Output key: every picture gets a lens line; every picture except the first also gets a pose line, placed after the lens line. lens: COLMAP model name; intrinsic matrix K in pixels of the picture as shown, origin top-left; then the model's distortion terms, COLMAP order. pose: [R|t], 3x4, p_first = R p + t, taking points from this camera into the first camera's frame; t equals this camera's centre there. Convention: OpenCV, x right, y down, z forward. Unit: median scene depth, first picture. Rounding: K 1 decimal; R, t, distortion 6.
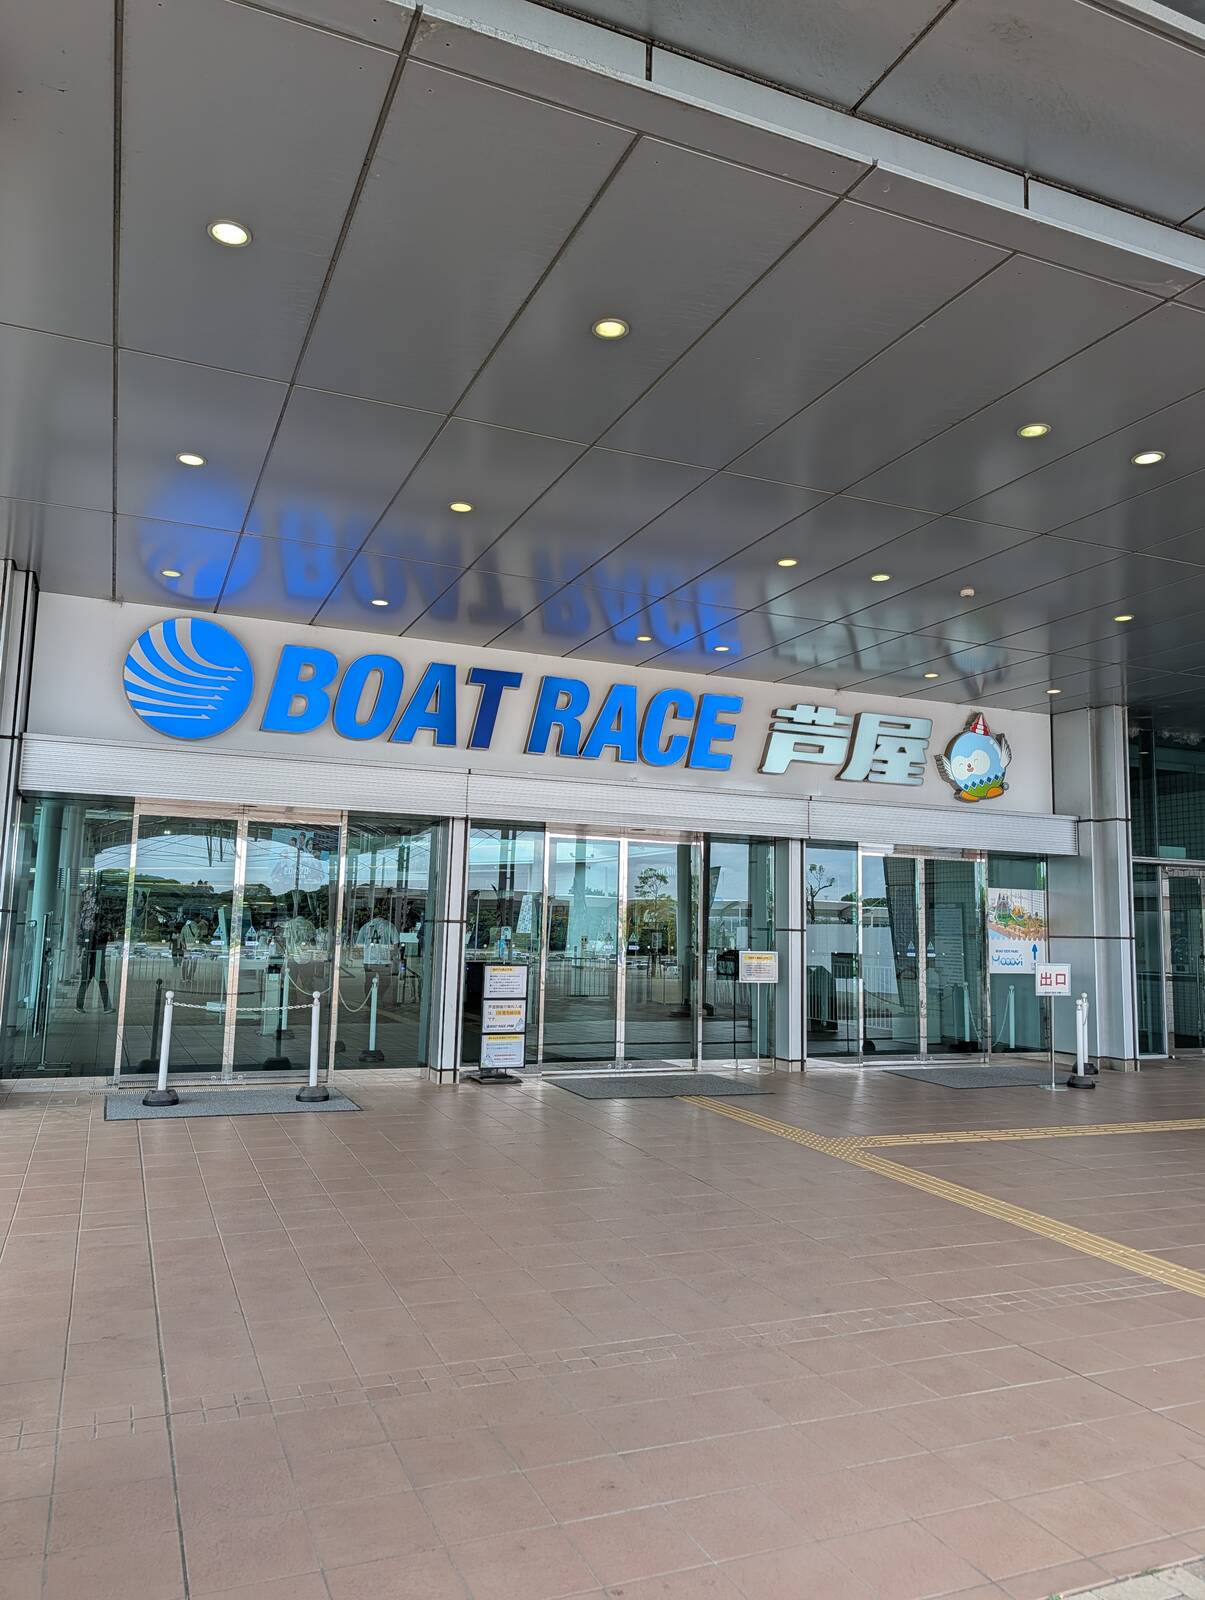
lens RADIAL K [[1129.6, 0, 601.2], [0, 1129.6, 794.5], [0, 0, 1]] dist [0.003730, 0.000115]
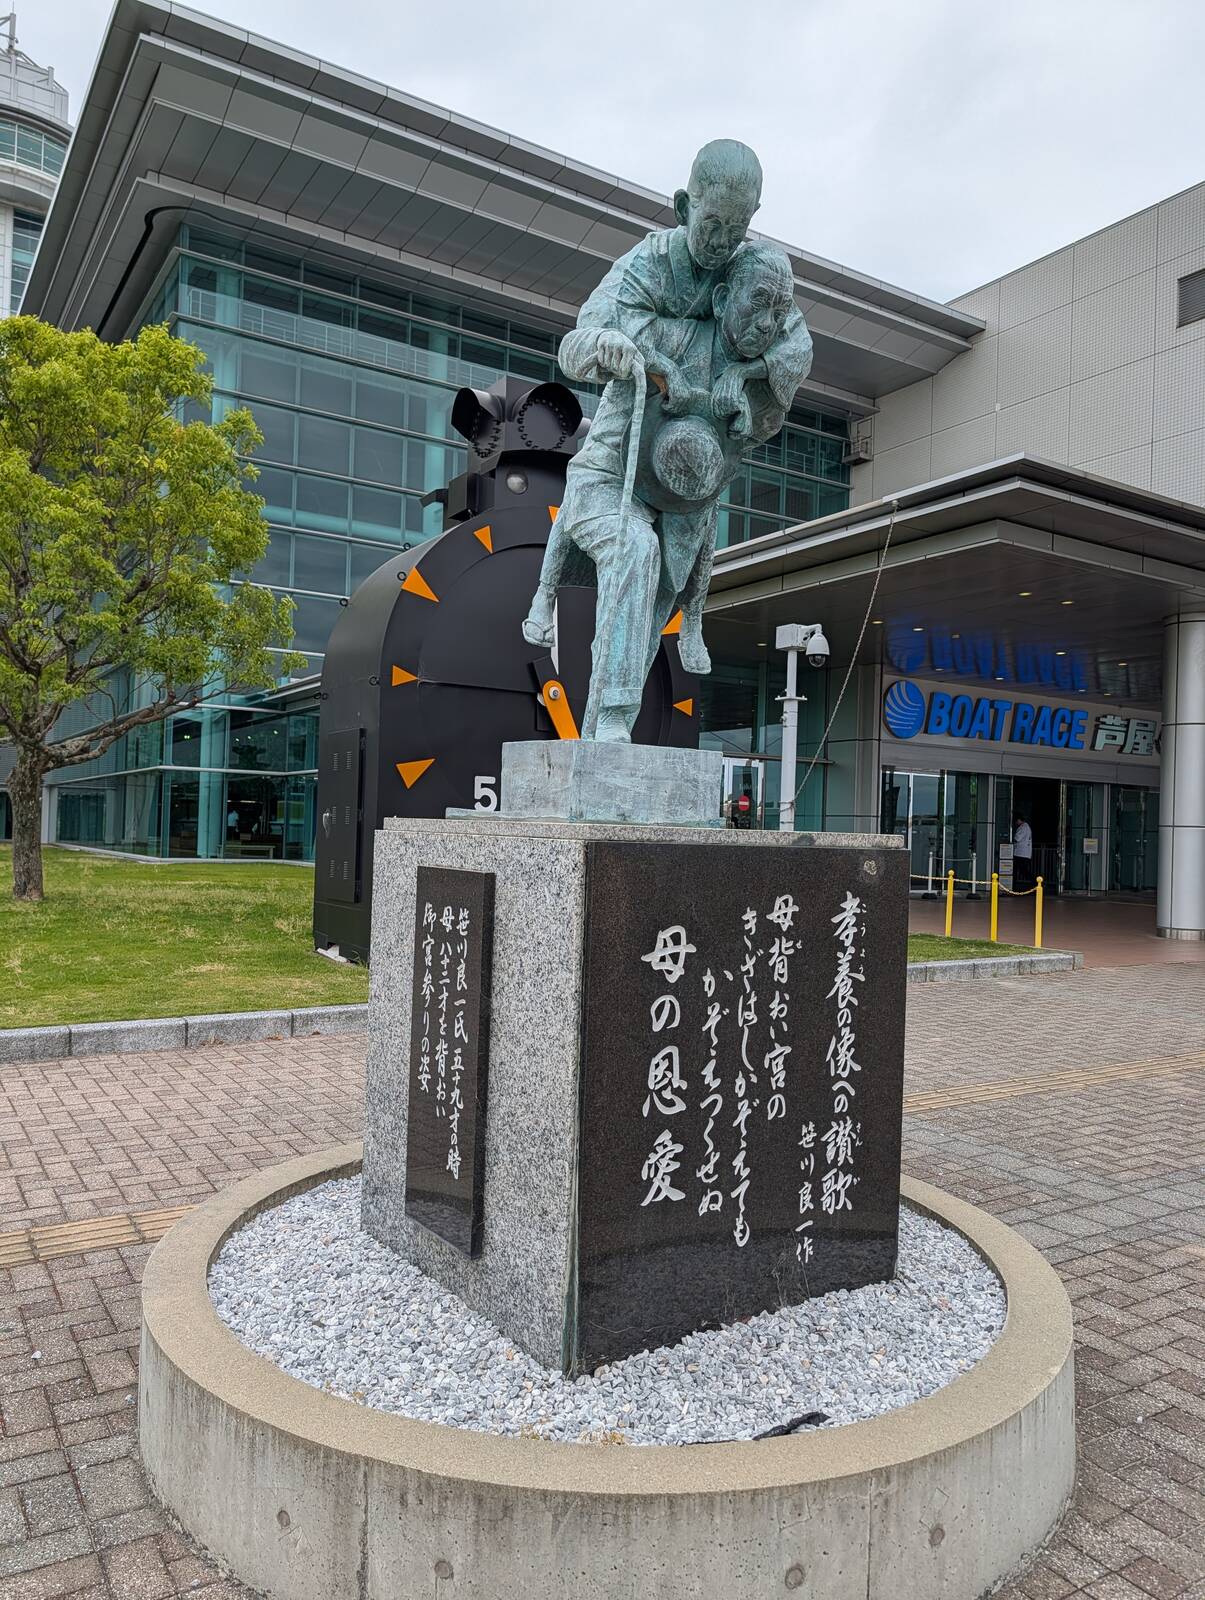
lens RADIAL K [[1129.6, 0, 601.2], [0, 1129.6, 804.4], [0, 0, 1]] dist [0.003730, 0.000115]
pose [[0.984705, 0.004756, 0.174164, -1.048263], [-0.021189, 0.995476, 0.092619, -0.088718], [-0.172936, -0.094893, 0.980351, -0.809740]]
